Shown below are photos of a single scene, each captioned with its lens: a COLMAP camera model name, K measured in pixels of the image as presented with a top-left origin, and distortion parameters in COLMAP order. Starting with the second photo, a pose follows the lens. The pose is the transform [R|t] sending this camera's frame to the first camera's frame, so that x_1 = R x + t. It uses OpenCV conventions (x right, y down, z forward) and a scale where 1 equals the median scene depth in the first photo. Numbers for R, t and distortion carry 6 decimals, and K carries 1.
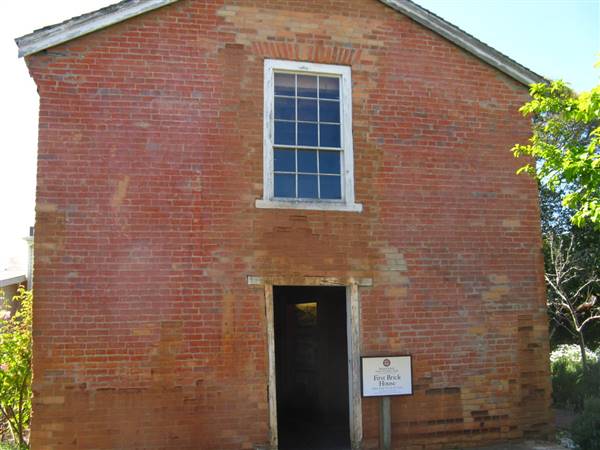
lens RADIAL K [[645.6, 0, 300.0], [0, 645.6, 225.0], [0, 0, 1]] dist [-0.167314, 0.025678]
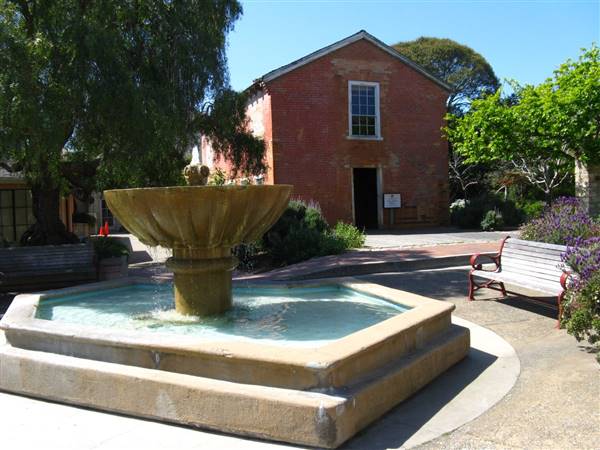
lens RADIAL K [[645.6, 0, 300.0], [0, 645.6, 225.0], [0, 0, 1]] dist [-0.167314, 0.025678]
pose [[0.990682, -0.011145, 0.135737, -0.625800], [-0.014709, 0.982061, 0.187988, -0.175233], [-0.135397, -0.188233, 0.972747, -1.647722]]
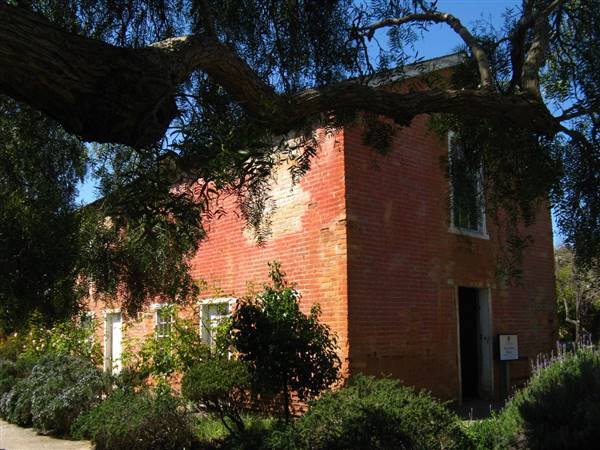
lens RADIAL K [[645.6, 0, 300.0], [0, 645.6, 225.0], [0, 0, 1]] dist [-0.167314, 0.025678]
pose [[0.873518, 0.100804, 0.476241, -1.038248], [-0.089376, 0.994905, -0.046656, 0.054715], [-0.478517, -0.001809, 0.878076, -0.108297]]
